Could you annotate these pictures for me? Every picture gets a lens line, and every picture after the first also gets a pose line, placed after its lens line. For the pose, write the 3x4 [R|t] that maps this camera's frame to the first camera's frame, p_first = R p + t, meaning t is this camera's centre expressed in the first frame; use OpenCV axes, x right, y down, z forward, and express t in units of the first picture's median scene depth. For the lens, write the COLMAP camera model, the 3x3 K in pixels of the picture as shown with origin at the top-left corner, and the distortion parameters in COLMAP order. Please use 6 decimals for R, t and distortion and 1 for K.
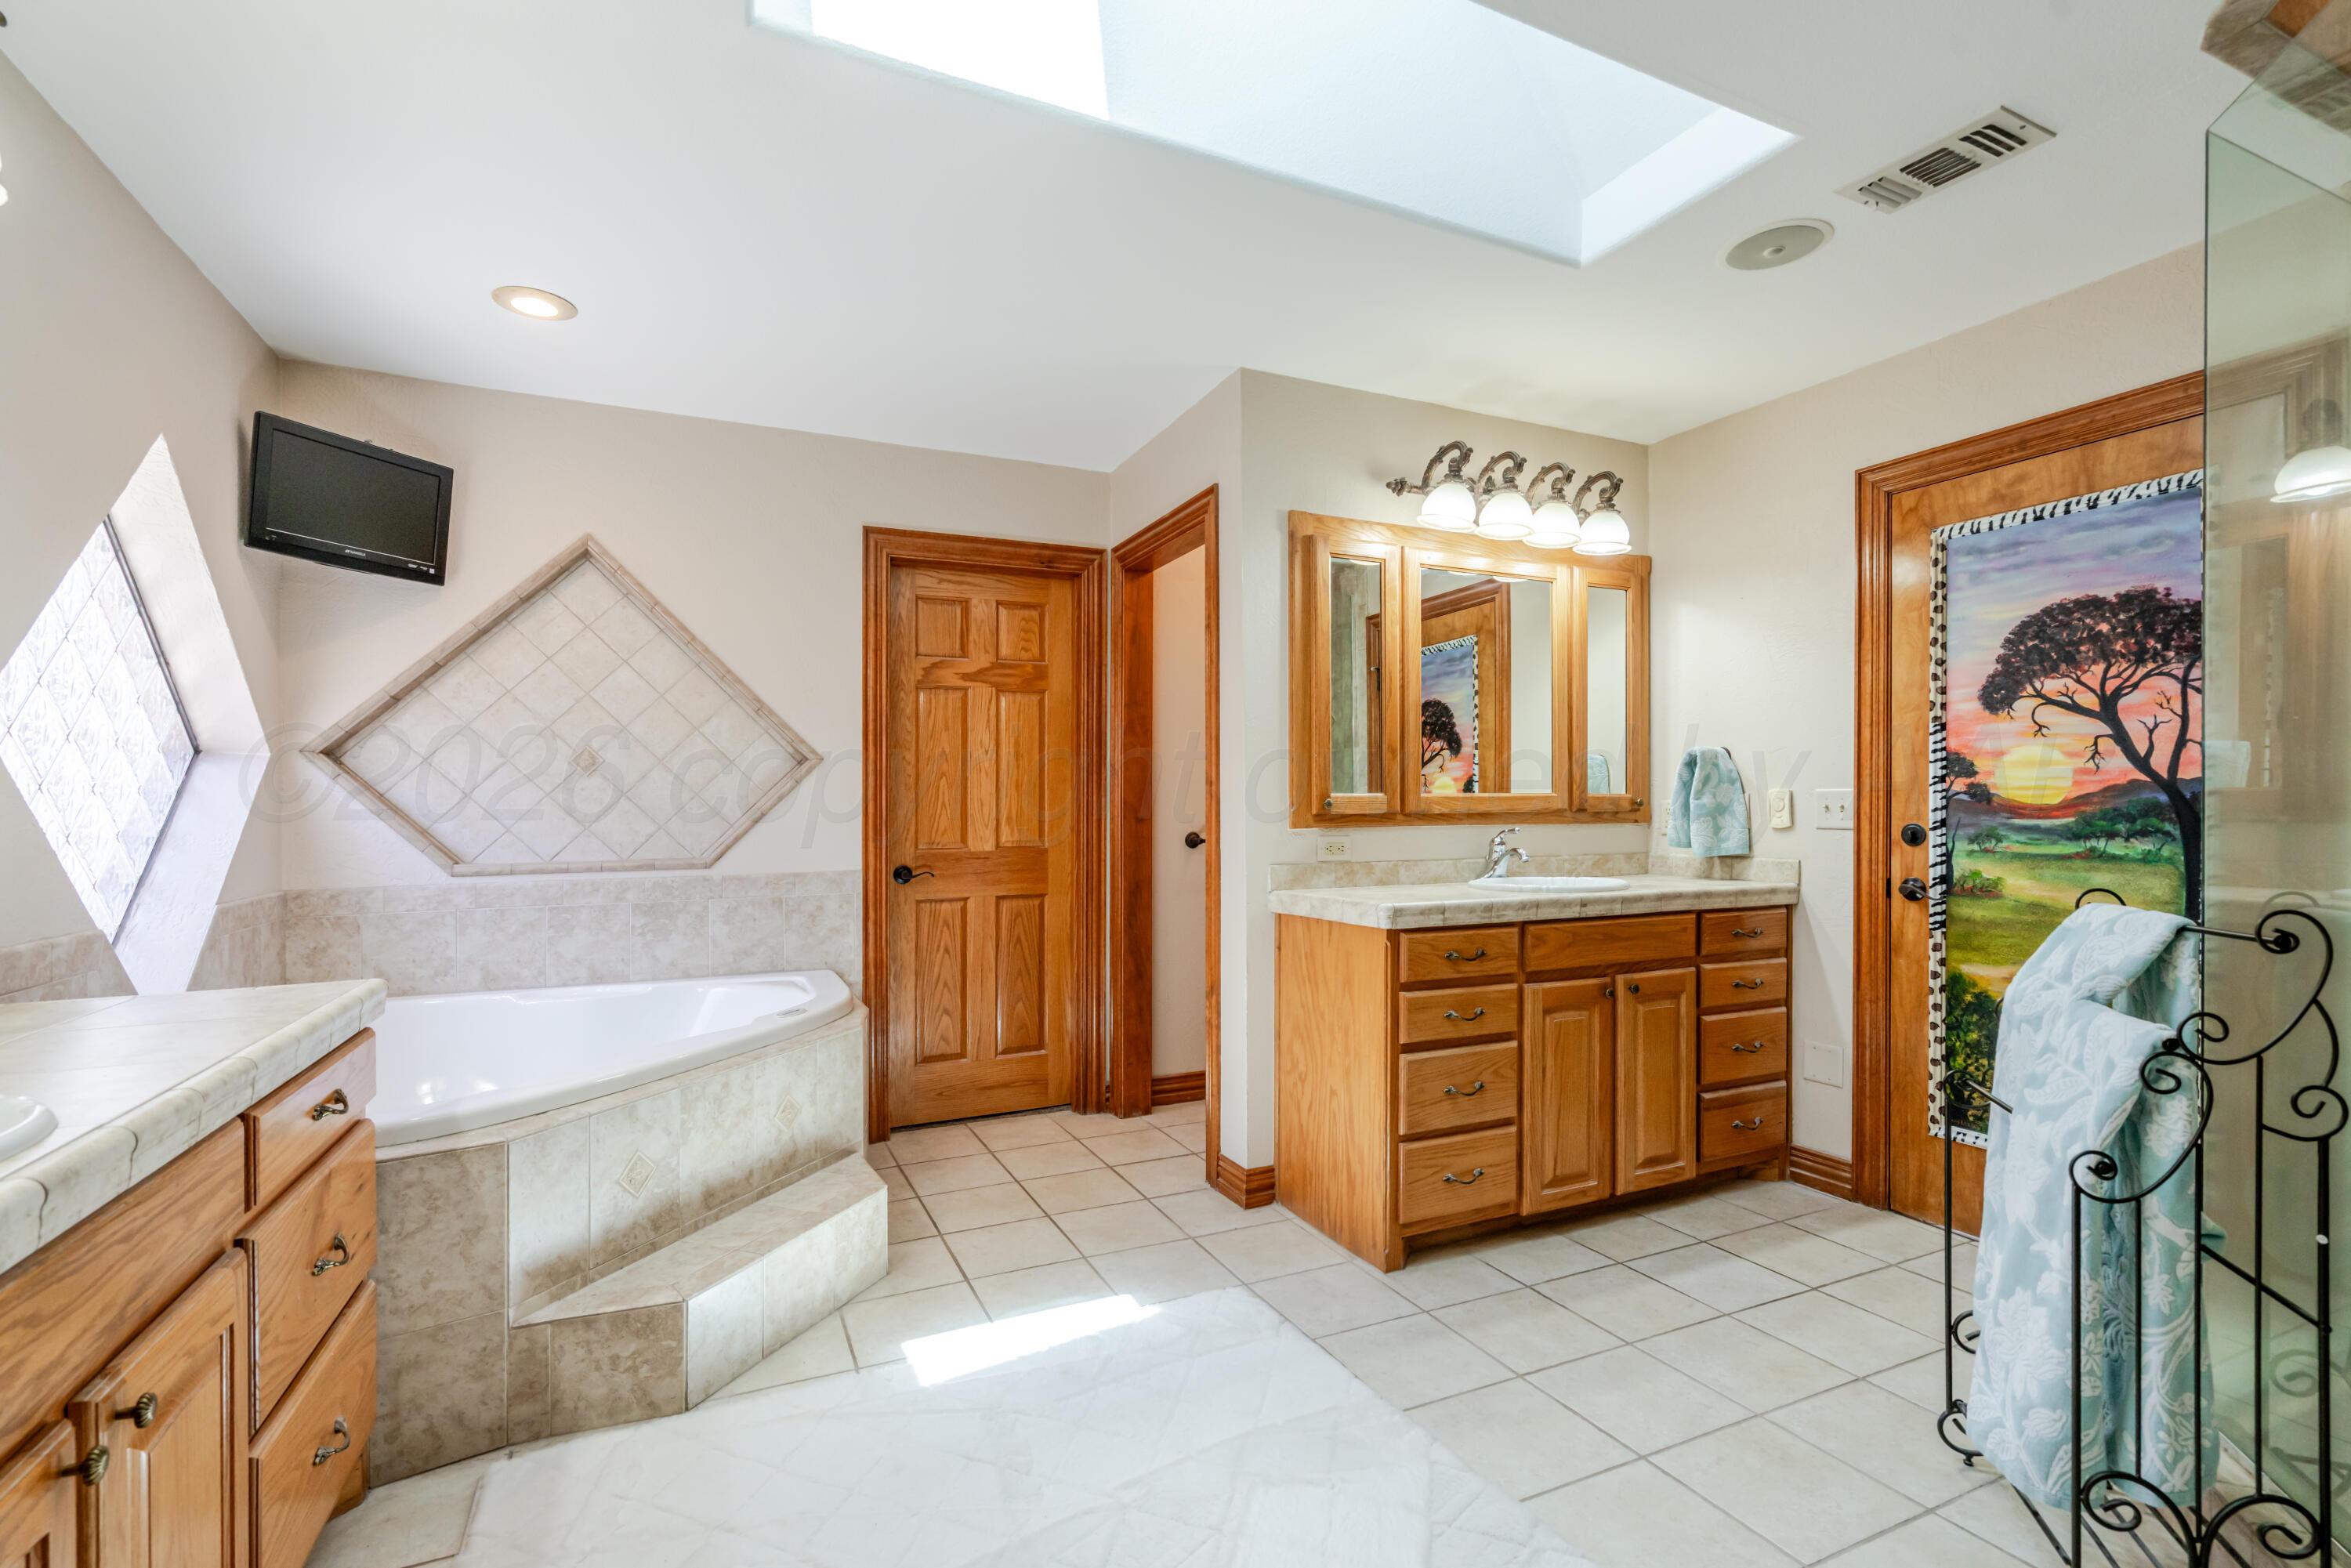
lens RADIAL K [[1060.3, 0, 1170.8], [0, 1060.3, 800.3], [0, 0, 1]] dist [-0.003371, 0.001634]
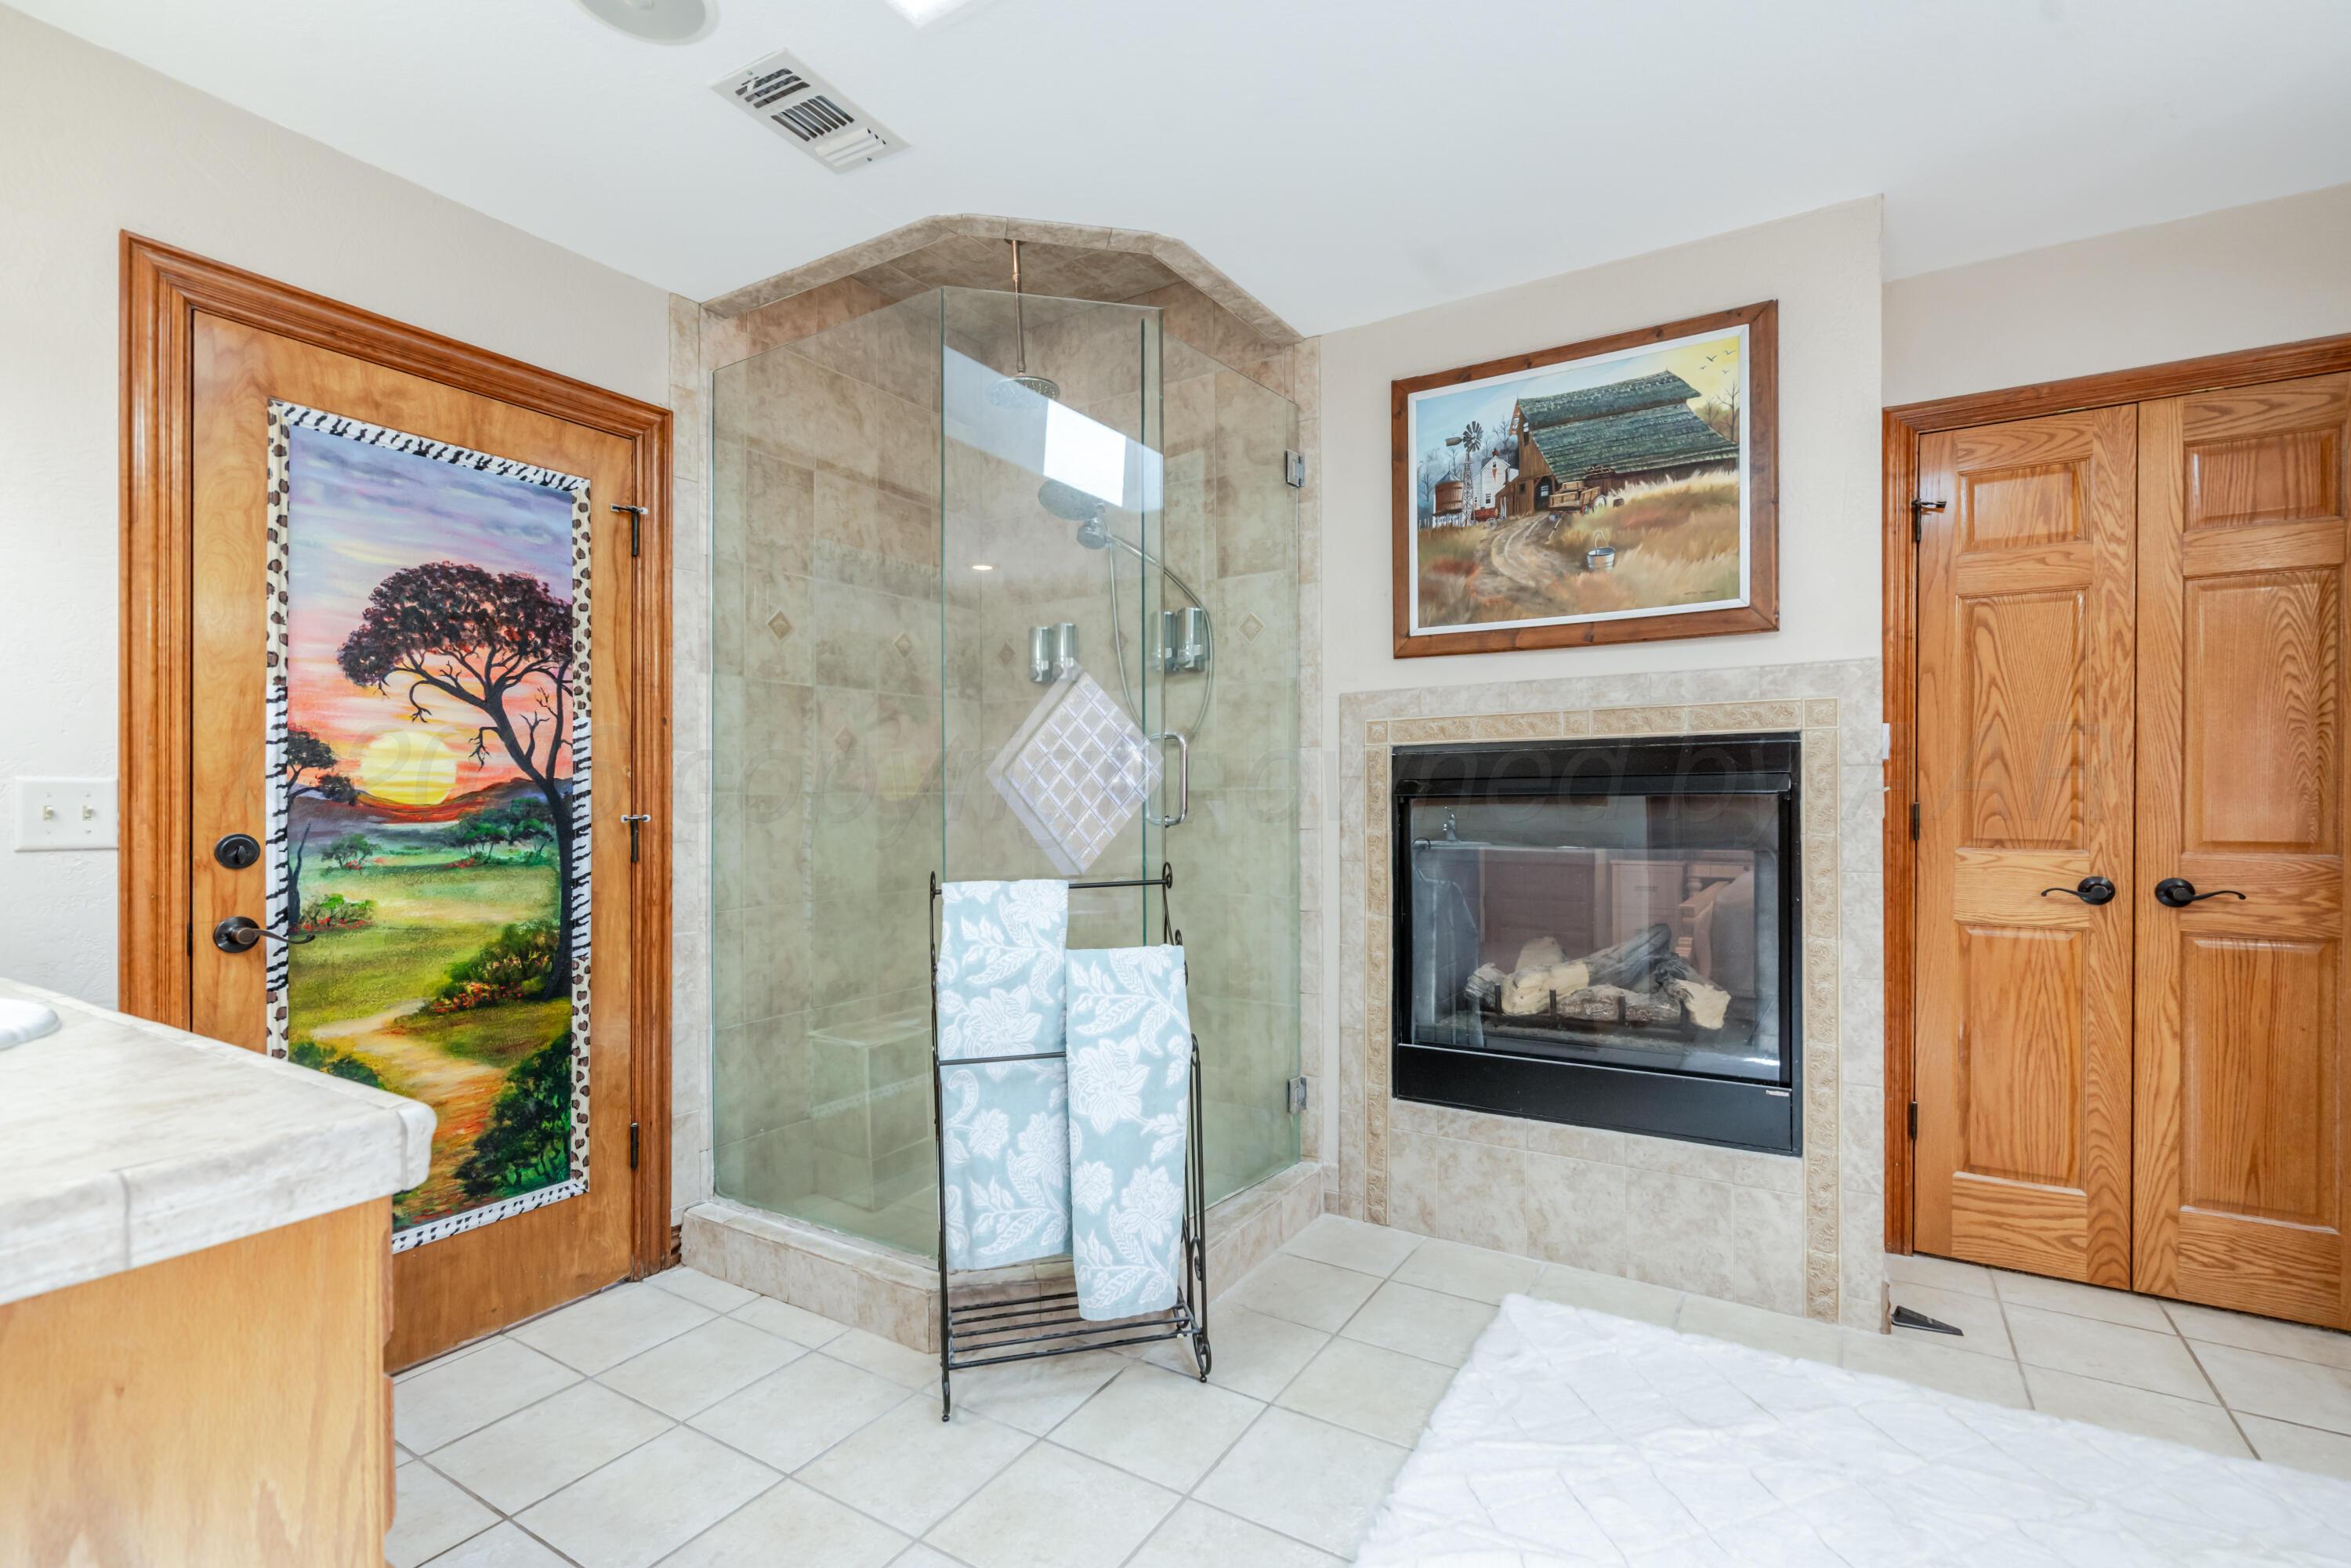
lens RADIAL K [[1060.3, 0, 1170.8], [0, 1060.3, 800.3], [0, 0, 1]] dist [-0.003371, 0.001634]
pose [[-0.553770, -0.003567, 0.832662, -0.177935], [-0.007228, 0.999974, -0.000523, -0.003405], [-0.832638, -0.006308, -0.553781, 0.972905]]
